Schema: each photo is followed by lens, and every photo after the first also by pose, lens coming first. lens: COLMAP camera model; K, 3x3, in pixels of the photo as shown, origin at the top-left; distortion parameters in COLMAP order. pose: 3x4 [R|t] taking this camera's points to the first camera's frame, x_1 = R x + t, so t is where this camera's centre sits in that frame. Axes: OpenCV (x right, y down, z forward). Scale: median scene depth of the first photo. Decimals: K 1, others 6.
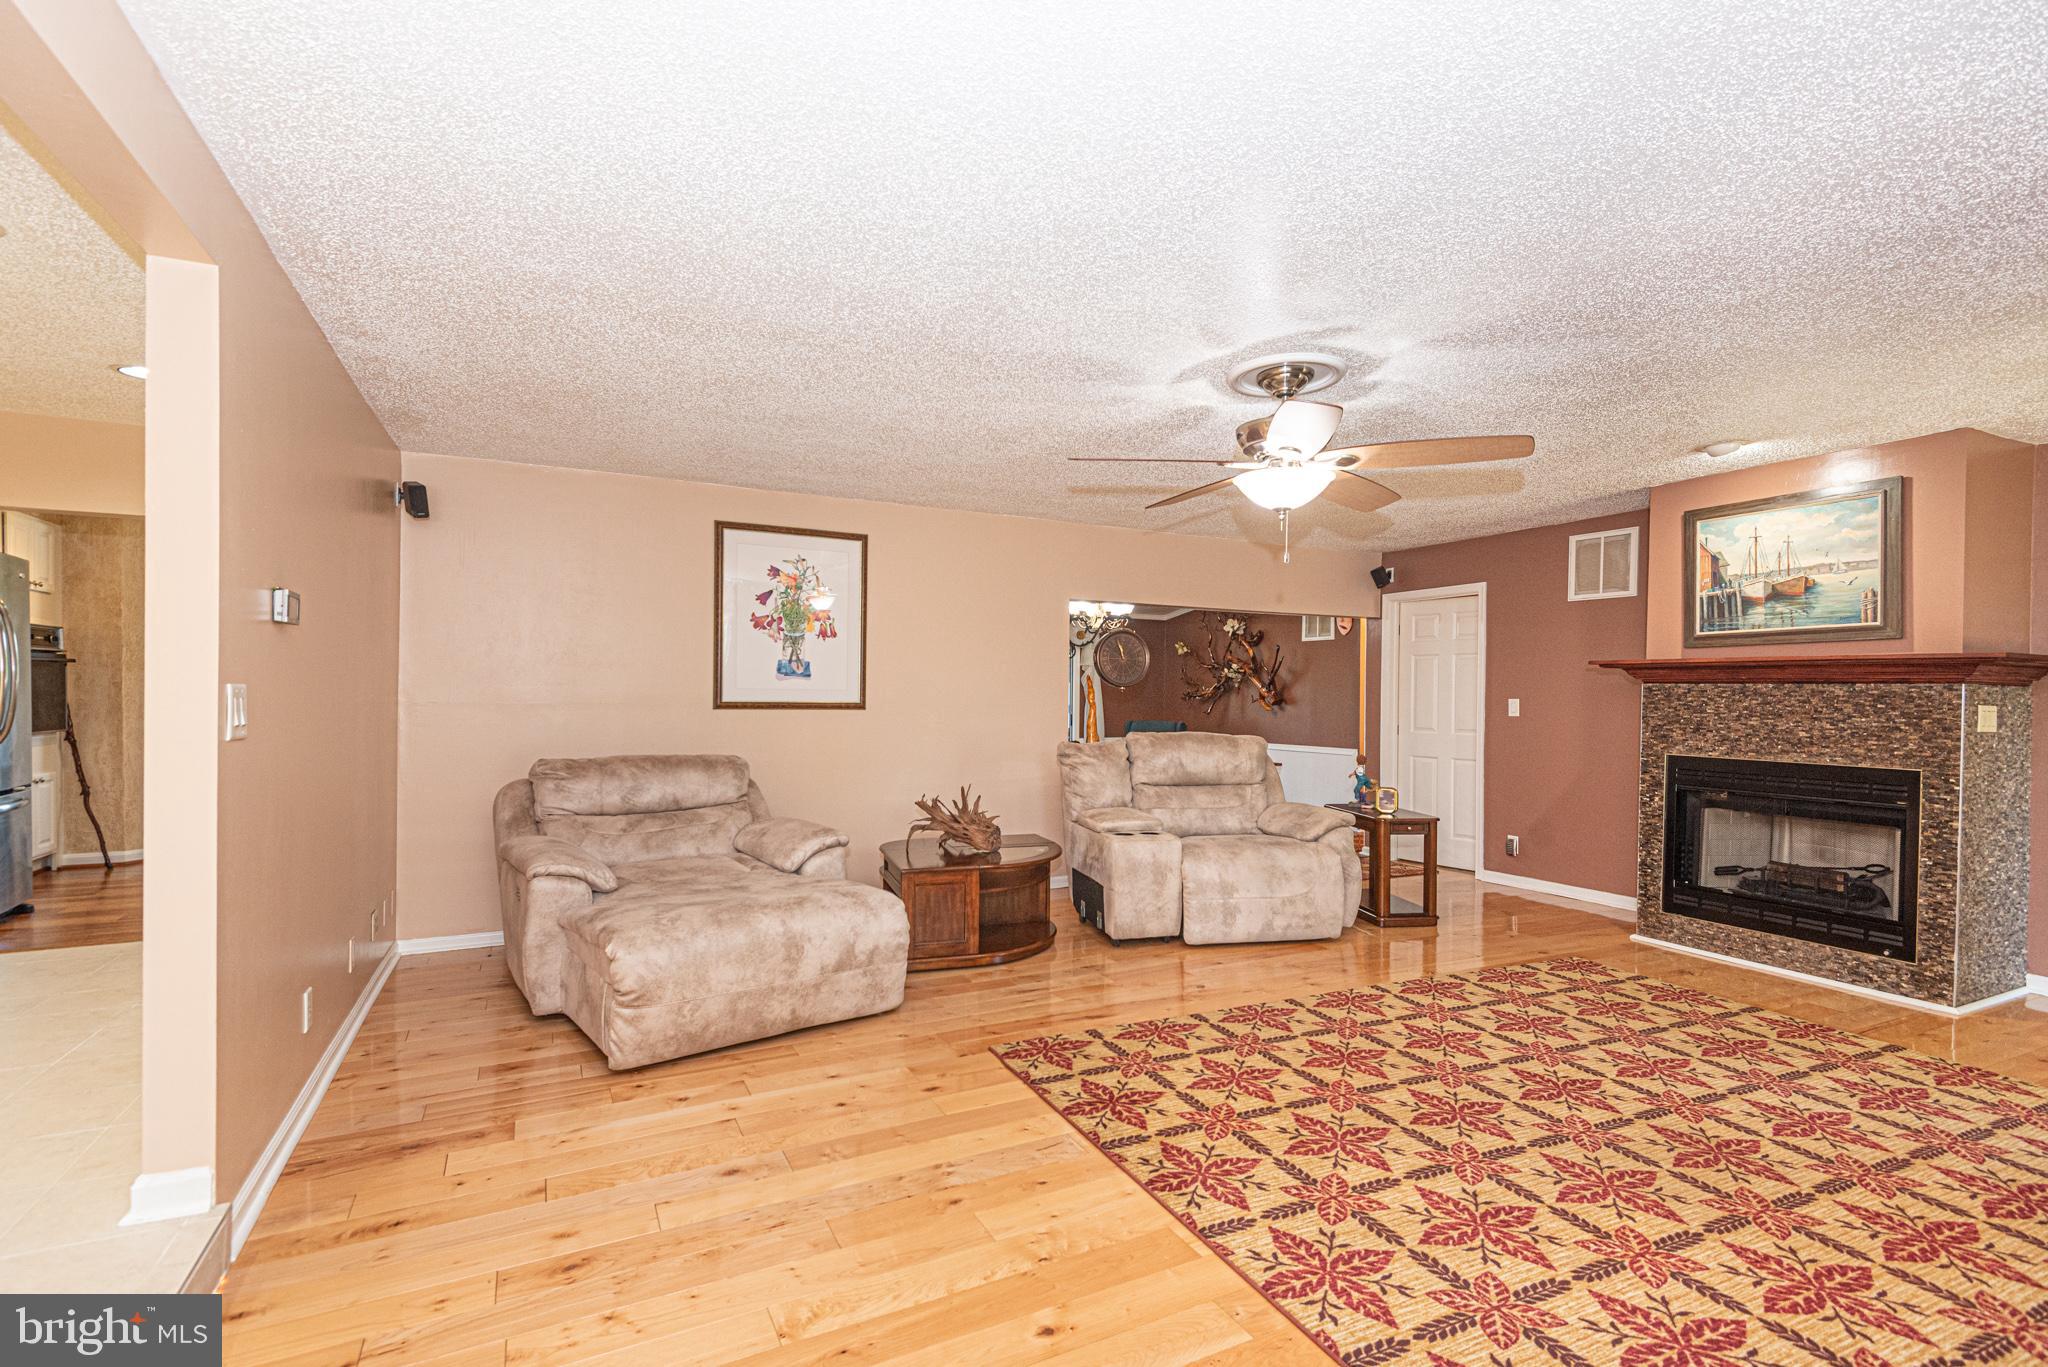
lens RADIAL K [[922.8, 0, 1034.5], [0, 922.8, 704.2], [0, 0, 1]] dist [0.039787, -0.021203]
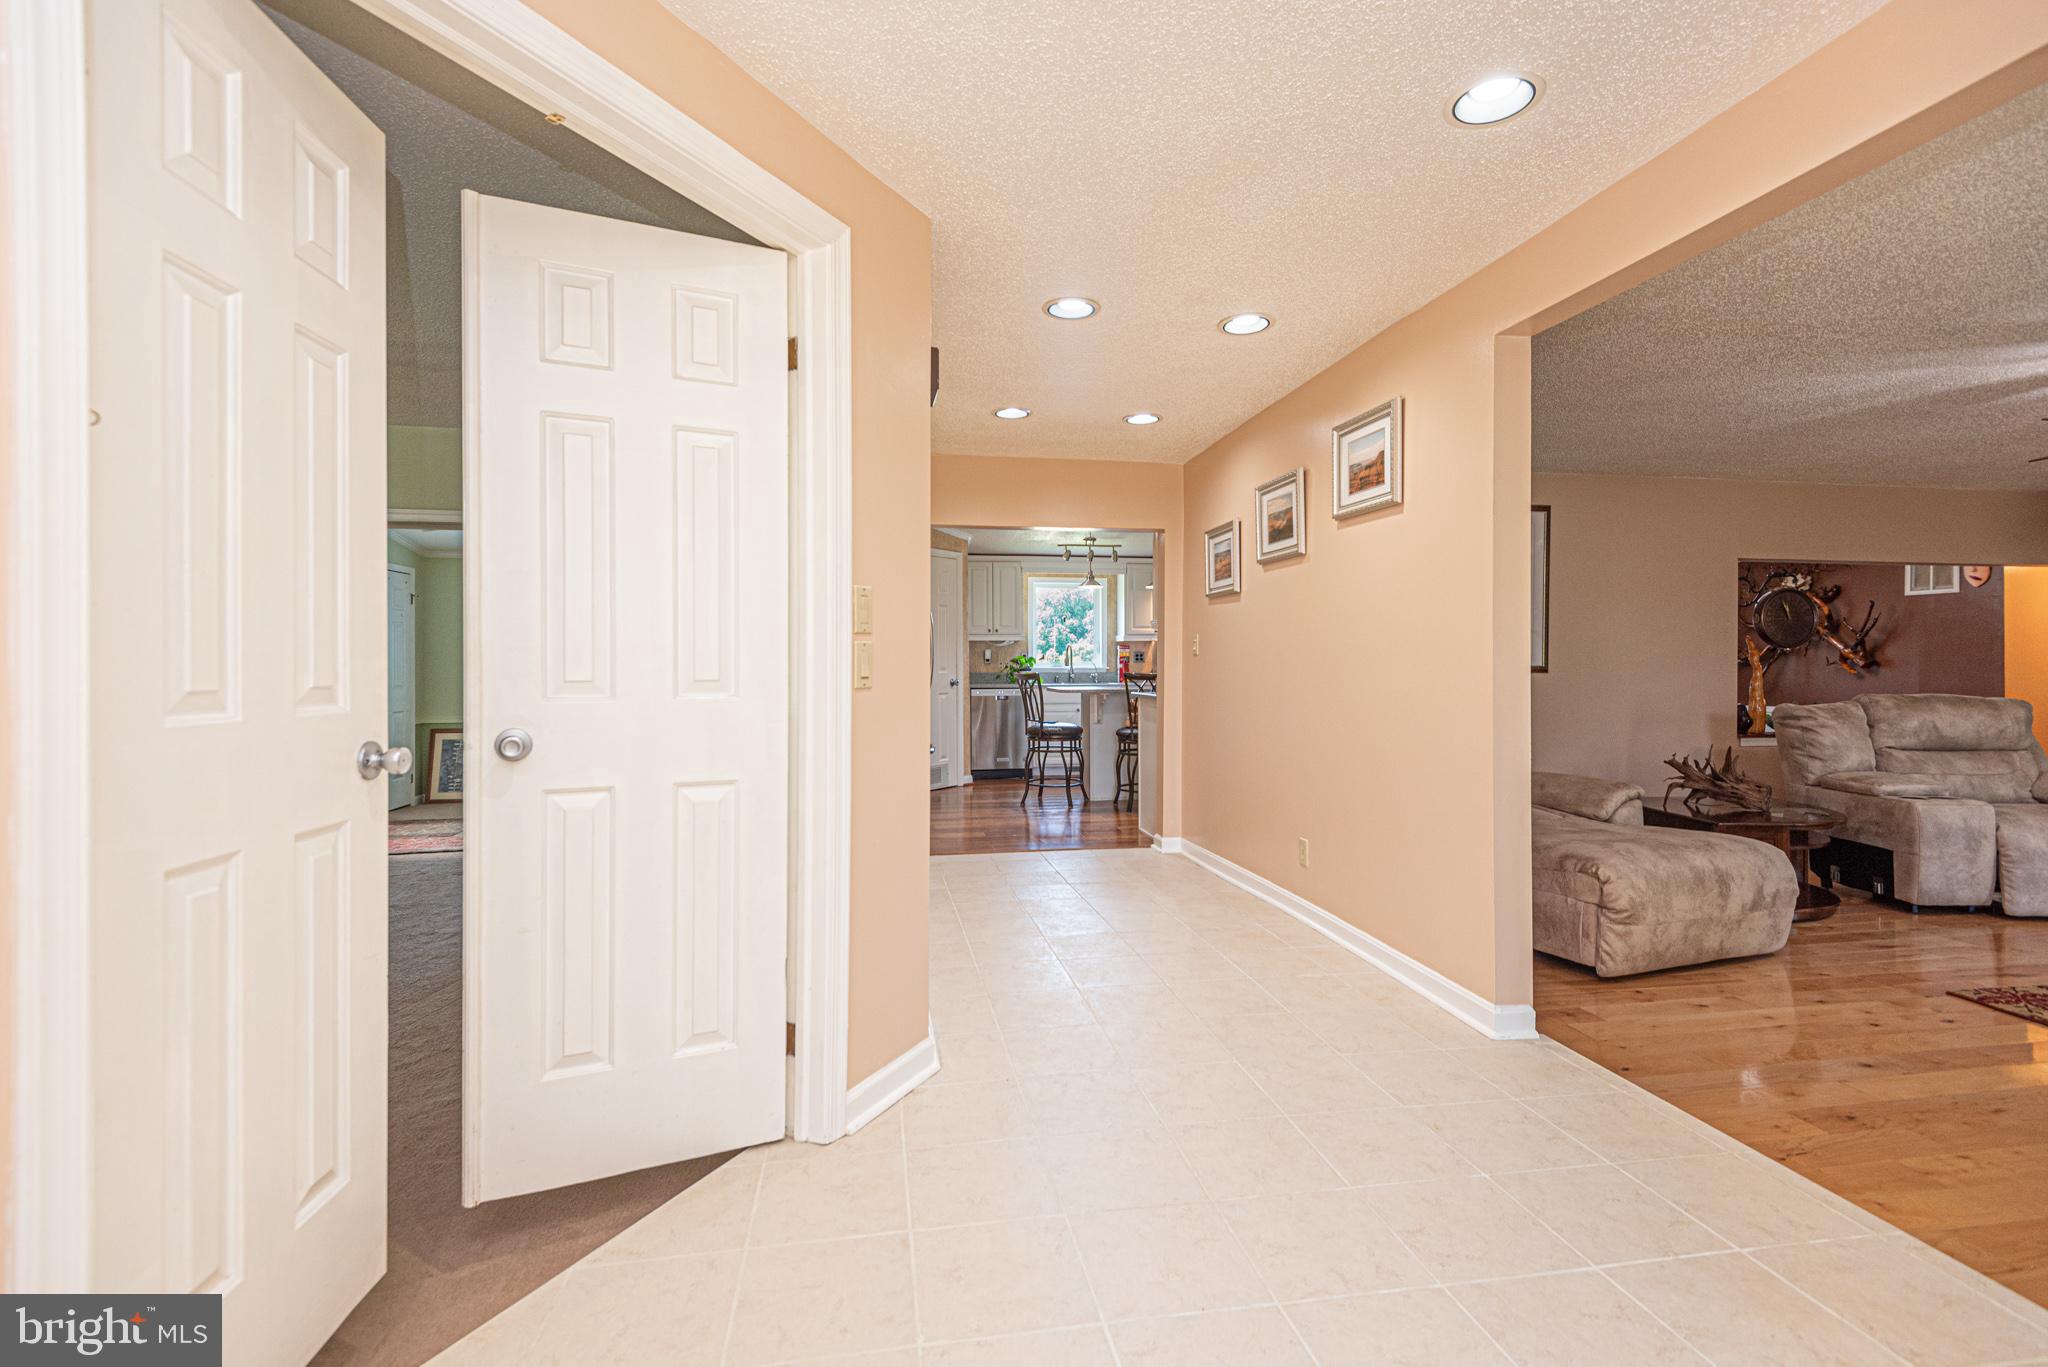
lens RADIAL K [[943.6, 0, 1029.9], [0, 943.6, 660.7], [0, 0, 1]] dist [0.010685, -0.005672]
pose [[0.957185, -0.010877, -0.289271, -0.558860], [0.006677, 0.999858, -0.015503, 0.006680], [0.289399, 0.012908, 0.957122, -0.247072]]
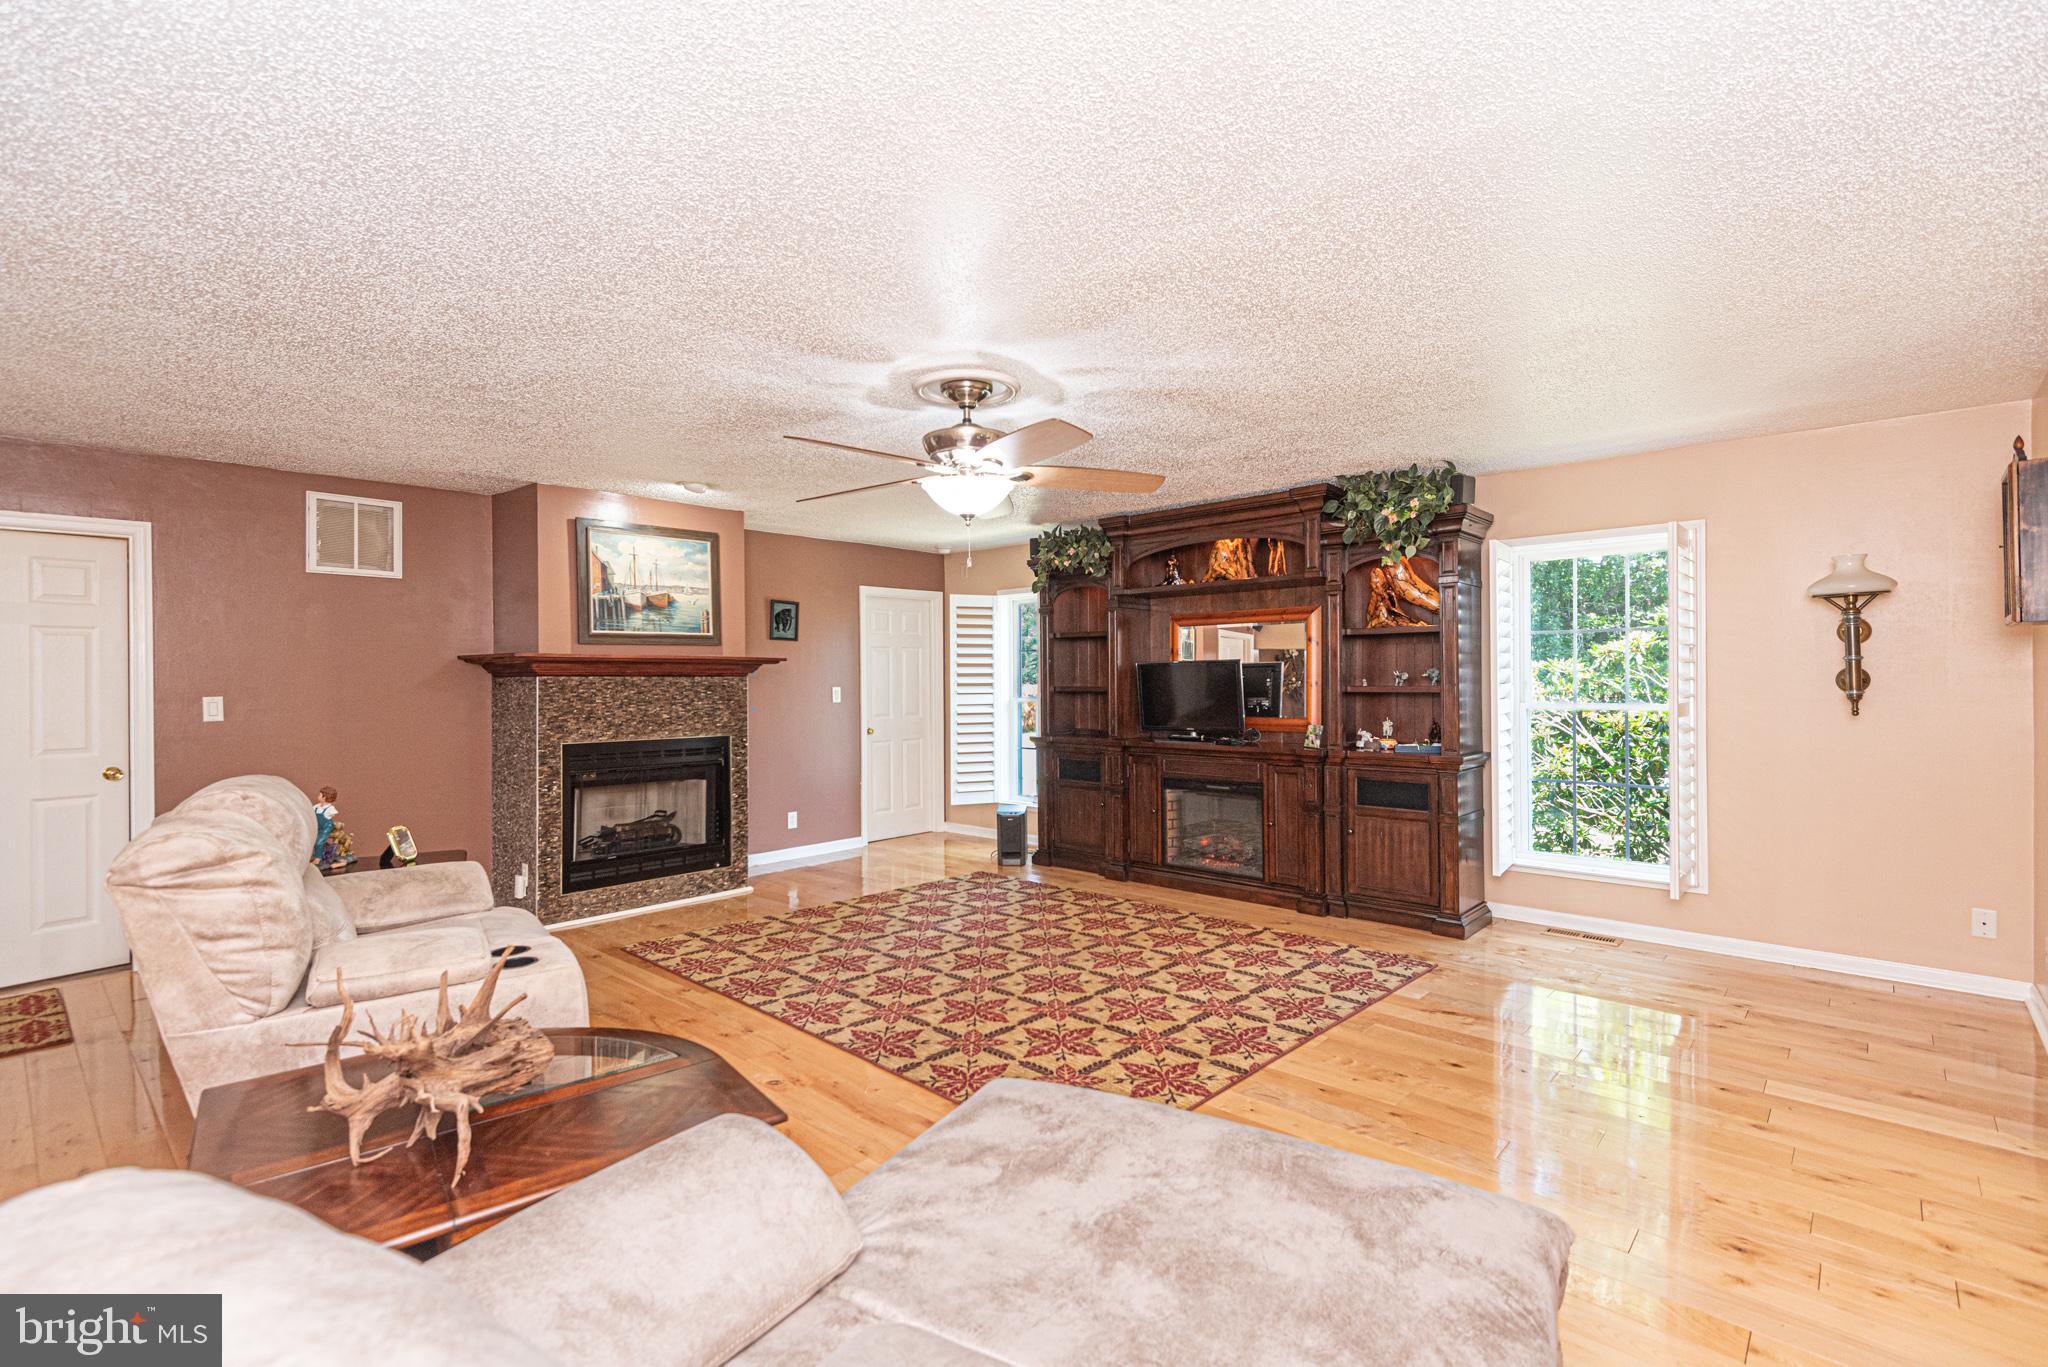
lens RADIAL K [[929.7, 0, 1037.9], [0, 929.7, 681.6], [0, 0, 1]] dist [0.042954, -0.014674]
pose [[-0.342802, -0.010726, 0.939346, -0.584055], [0.014972, 0.999745, 0.016879, -0.030697], [-0.939288, 0.019850, -0.342554, 1.006482]]
